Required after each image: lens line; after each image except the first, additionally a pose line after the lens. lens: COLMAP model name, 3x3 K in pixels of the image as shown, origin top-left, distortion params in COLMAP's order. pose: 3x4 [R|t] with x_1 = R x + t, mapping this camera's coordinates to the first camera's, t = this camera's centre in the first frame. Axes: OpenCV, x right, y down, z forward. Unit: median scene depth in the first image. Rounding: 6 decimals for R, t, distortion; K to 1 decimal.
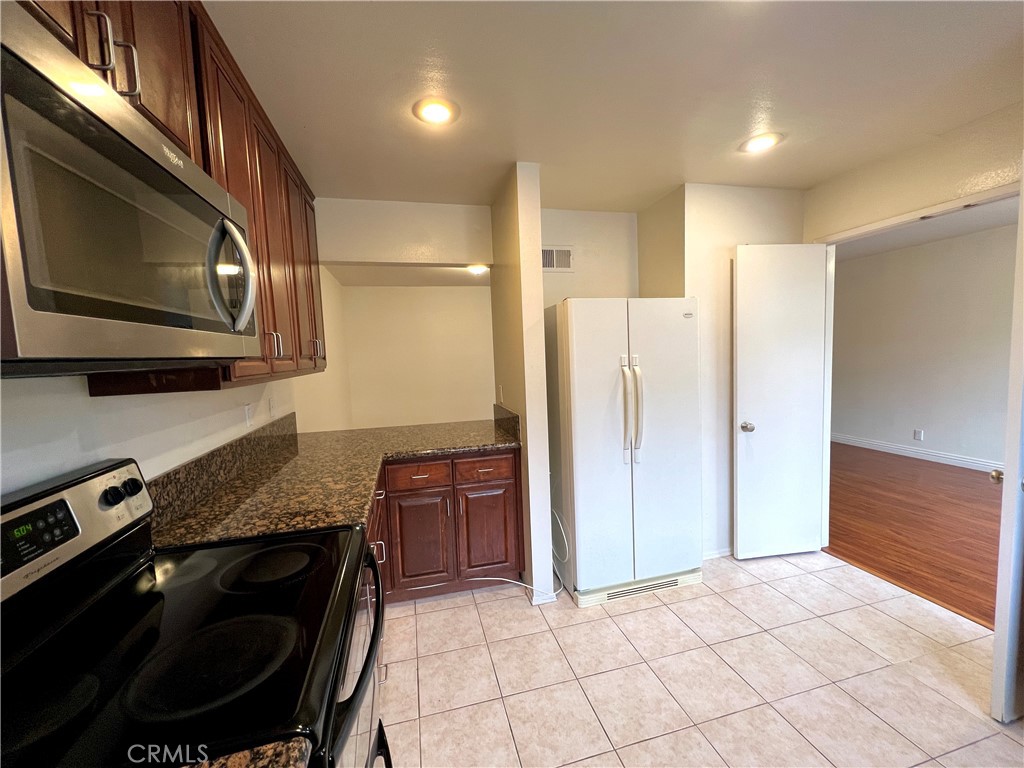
lens RADIAL K [[411.7, 0, 512.0], [0, 411.7, 385.3], [0, 0, 1]] dist [-0.000284, -0.000004]
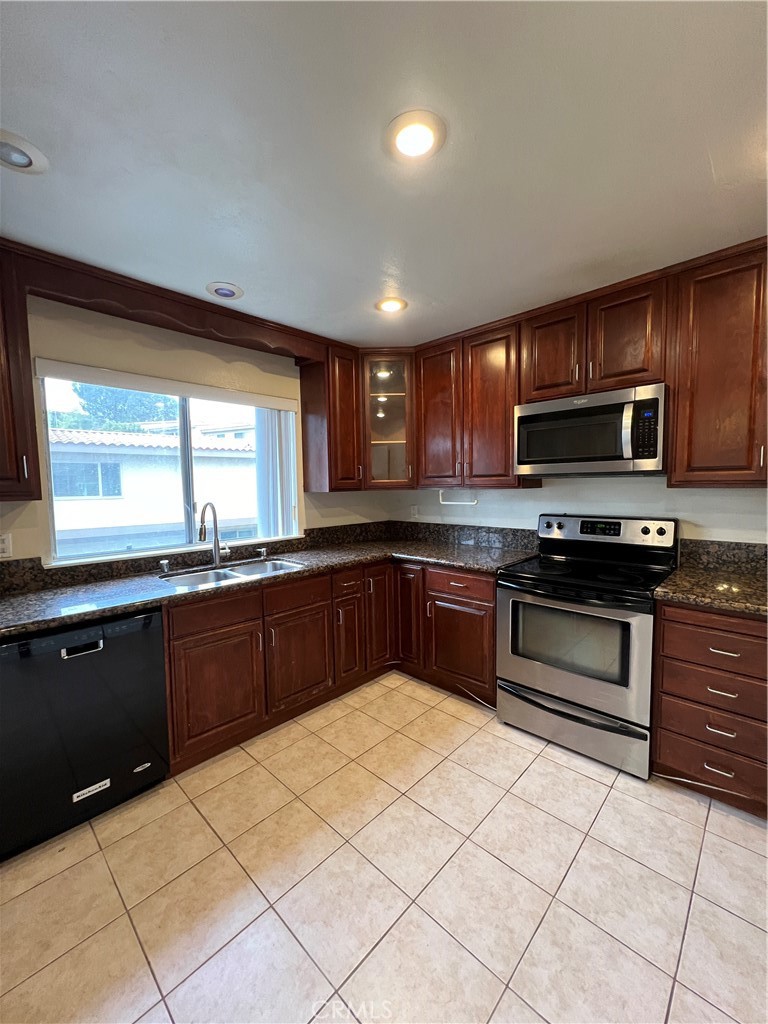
lens RADIAL K [[408.4, 0, 380.5], [0, 408.4, 512.8], [0, 0, 1]] dist [-0.004347, 0.000125]
pose [[-0.851847, 0.087363, -0.516454, 1.567172], [0.006451, 0.987667, 0.156434, -0.208765], [0.523752, 0.129926, -0.841905, 2.306258]]
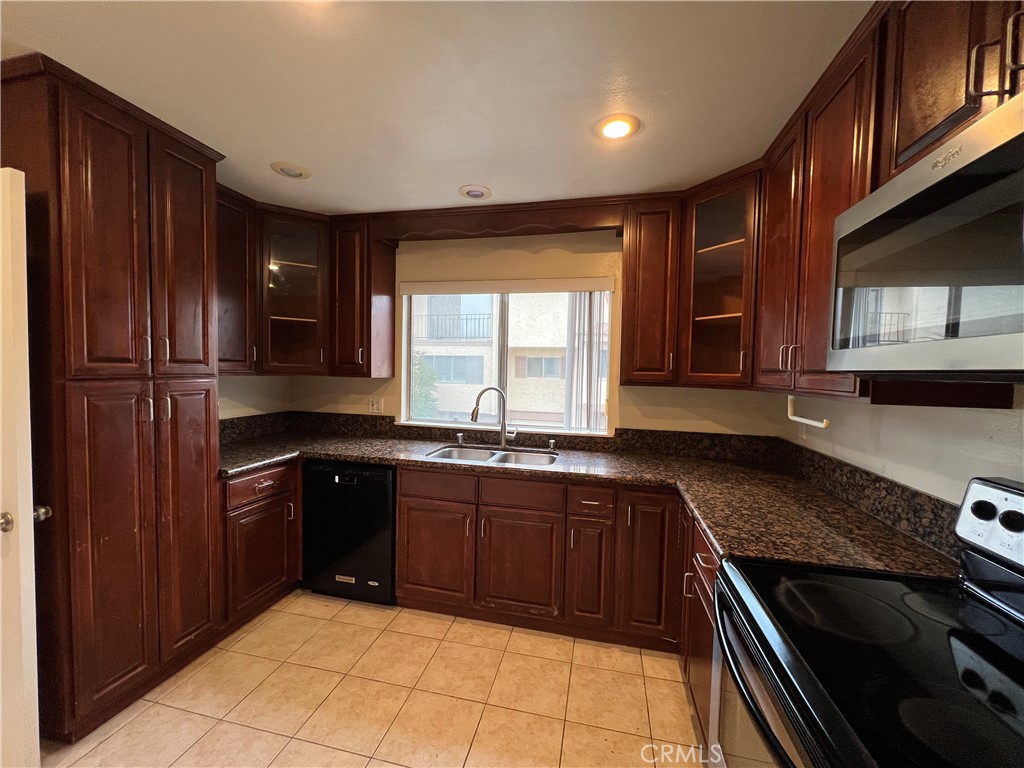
lens RADIAL K [[408.4, 0, 514.4], [0, 408.4, 386.7], [0, 0, 1]] dist [-0.004347, 0.000125]
pose [[-0.889049, -0.000896, 0.457812, -0.318219], [0.048576, 0.994168, 0.096279, -0.145083], [-0.455228, 0.107835, -0.883821, 1.961485]]
